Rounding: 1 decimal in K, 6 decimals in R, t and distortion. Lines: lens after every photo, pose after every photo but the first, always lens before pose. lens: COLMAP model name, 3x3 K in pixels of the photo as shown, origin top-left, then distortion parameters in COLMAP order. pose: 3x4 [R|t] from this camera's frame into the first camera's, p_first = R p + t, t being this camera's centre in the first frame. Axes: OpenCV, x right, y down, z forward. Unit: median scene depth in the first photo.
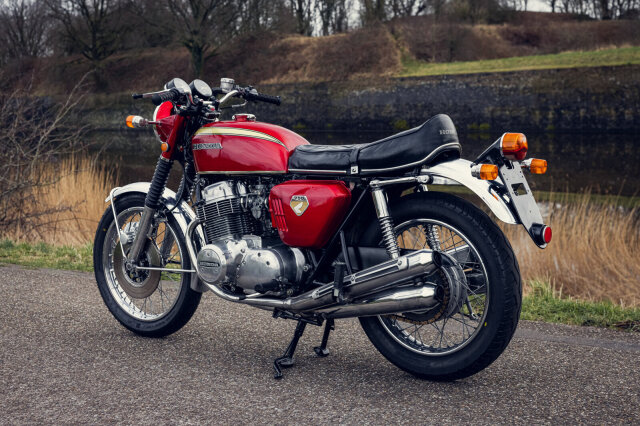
lens RADIAL K [[939.0, 0, 320.0], [0, 939.0, 213.0], [0, 0, 1]] dist [0.024407, 0.010383]
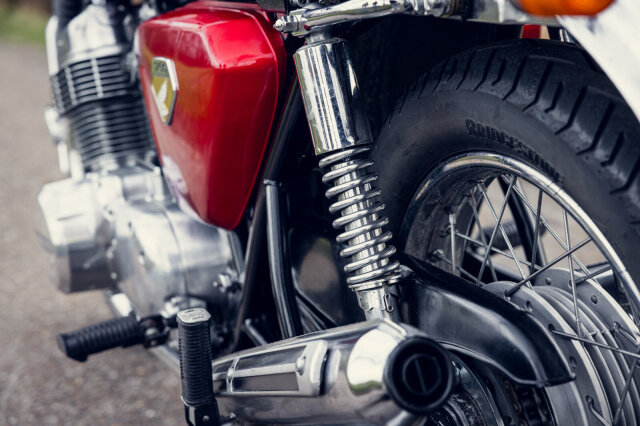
lens RADIAL K [[1234.4, 0, 320.0], [0, 1234.4, 213.0], [0, 0, 1]] dist [-0.018565, 0.575678]
pose [[0.878059, 0.042298, -0.476679, 0.217965], [0.045657, 0.984138, 0.171427, -0.035491], [0.476369, -0.172287, 0.862200, 0.677559]]
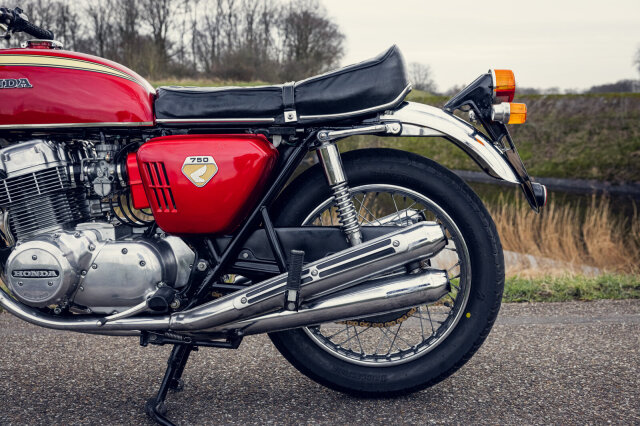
lens RADIAL K [[746.4, 0, 320.0], [0, 746.4, 213.0], [0, 0, 1]] dist [-0.010963, -0.024828]
pose [[0.807126, -0.042960, 0.588815, -0.265918], [0.046781, 0.998867, 0.008752, 0.020896], [-0.588523, 0.020482, 0.808221, 0.532149]]
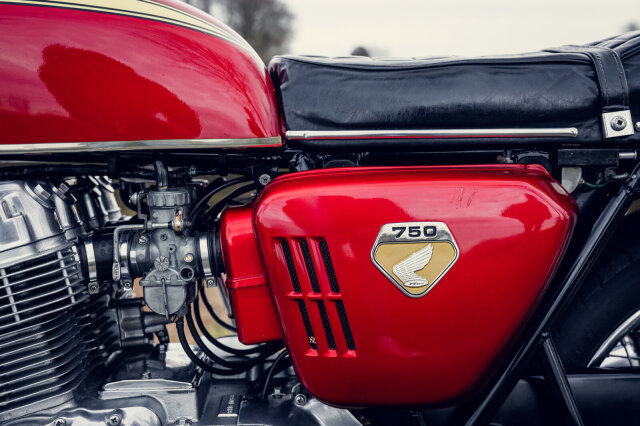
lens RADIAL K [[855.1, 0, 320.0], [0, 855.1, 213.0], [0, 0, 1]] dist [0.019952, -0.003423]
pose [[0.771286, -0.047592, 0.634707, -0.201062], [0.056054, 0.998405, 0.006747, -0.024516], [-0.634015, 0.030374, 0.772724, 0.833600]]
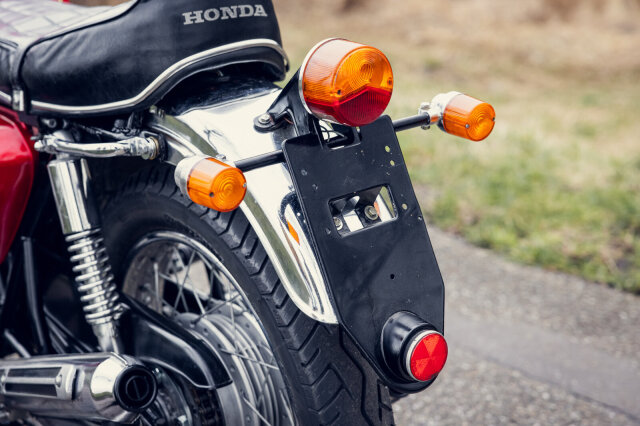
lens RADIAL K [[1234.4, 0, 320.0], [0, 1234.4, 213.0], [0, 0, 1]] dist [-0.018565, 0.575678]
pose [[0.964963, 0.061043, -0.255187, 0.282324], [0.001774, 0.971022, 0.238982, -0.119428], [0.262380, -0.231061, 0.936892, 0.532544]]
